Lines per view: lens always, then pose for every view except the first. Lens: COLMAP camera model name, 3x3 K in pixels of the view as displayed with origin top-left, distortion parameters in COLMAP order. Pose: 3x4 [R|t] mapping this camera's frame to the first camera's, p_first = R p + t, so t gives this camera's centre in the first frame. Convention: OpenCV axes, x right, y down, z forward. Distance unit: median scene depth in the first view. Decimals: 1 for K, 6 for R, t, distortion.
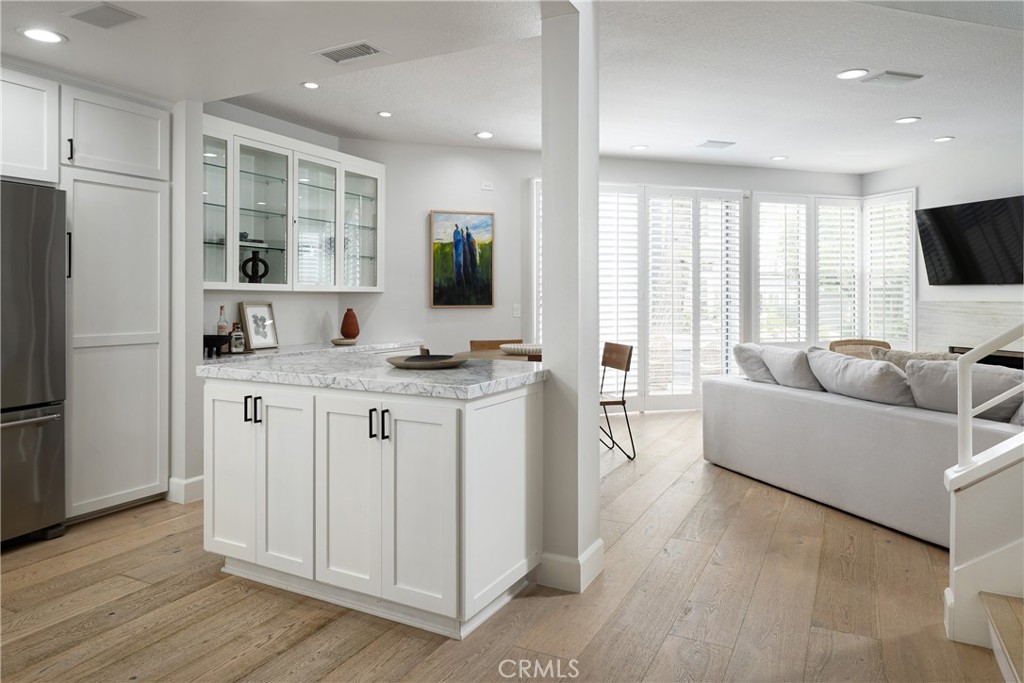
lens RADIAL K [[663.1, 0, 506.7], [0, 663.1, 298.8], [0, 0, 1]] dist [0.009440, 0.000808]
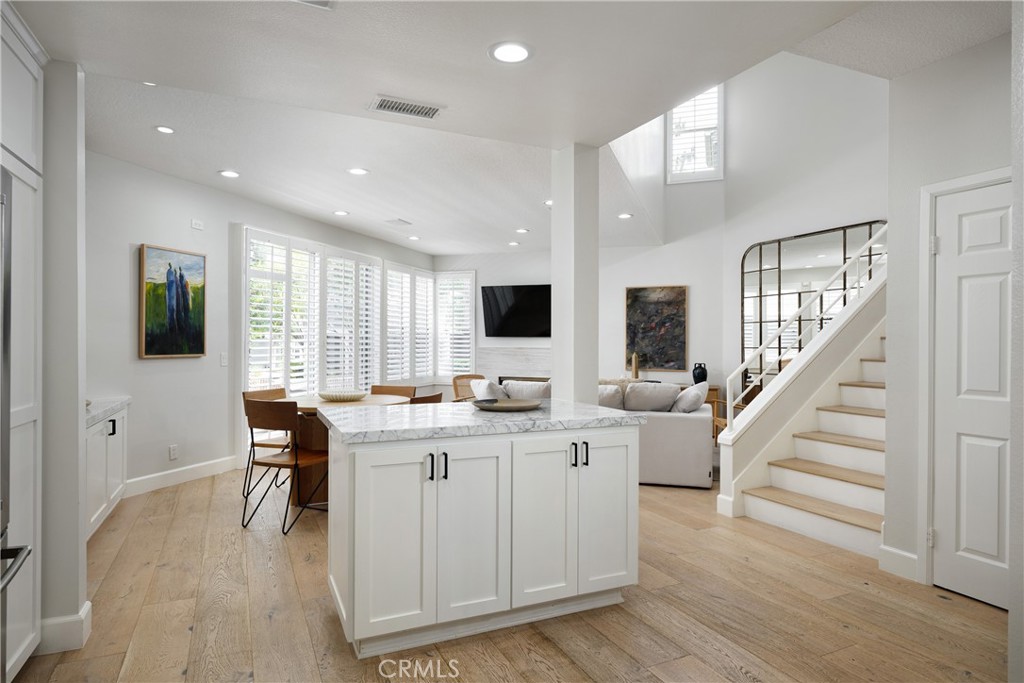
lens RADIAL K [[580.7, 0, 510.7], [0, 580.7, 342.8], [0, 0, 1]] dist [0.018468, 0.000213]
pose [[0.607530, 0.002026, 0.794294, -0.420621], [-0.002244, 0.999997, -0.000834, -0.006588], [-0.794294, -0.001275, 0.607532, 0.165039]]
